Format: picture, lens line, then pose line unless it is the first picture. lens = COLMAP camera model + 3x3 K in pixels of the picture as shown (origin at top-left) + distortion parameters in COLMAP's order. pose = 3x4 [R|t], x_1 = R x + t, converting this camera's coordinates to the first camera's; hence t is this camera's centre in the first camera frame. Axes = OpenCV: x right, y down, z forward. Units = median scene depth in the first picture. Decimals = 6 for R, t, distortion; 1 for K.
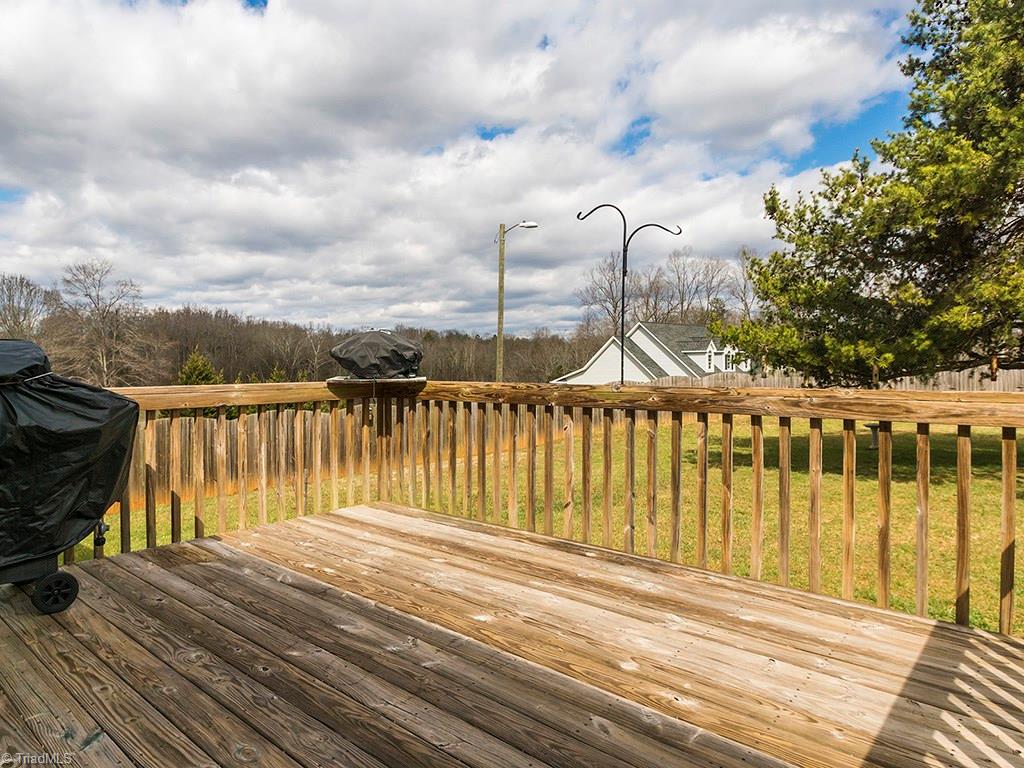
lens RADIAL K [[697.8, 0, 507.4], [0, 697.8, 384.0], [0, 0, 1]] dist [0.010592, 0.008242]
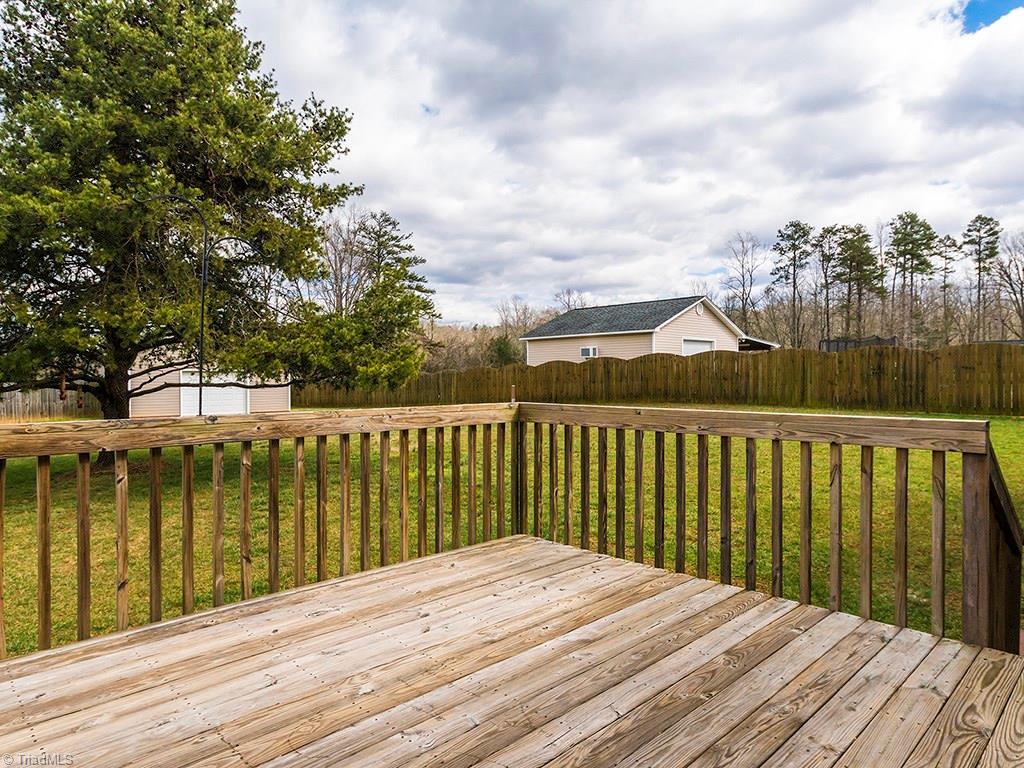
lens RADIAL K [[697.8, 0, 510.7], [0, 697.8, 381.5], [0, 0, 1]] dist [0.010592, 0.008242]
pose [[0.003509, -0.012121, 0.999920, -0.716477], [0.019370, 0.999740, 0.012051, -0.045080], [-0.999806, 0.019326, 0.003743, 0.642392]]
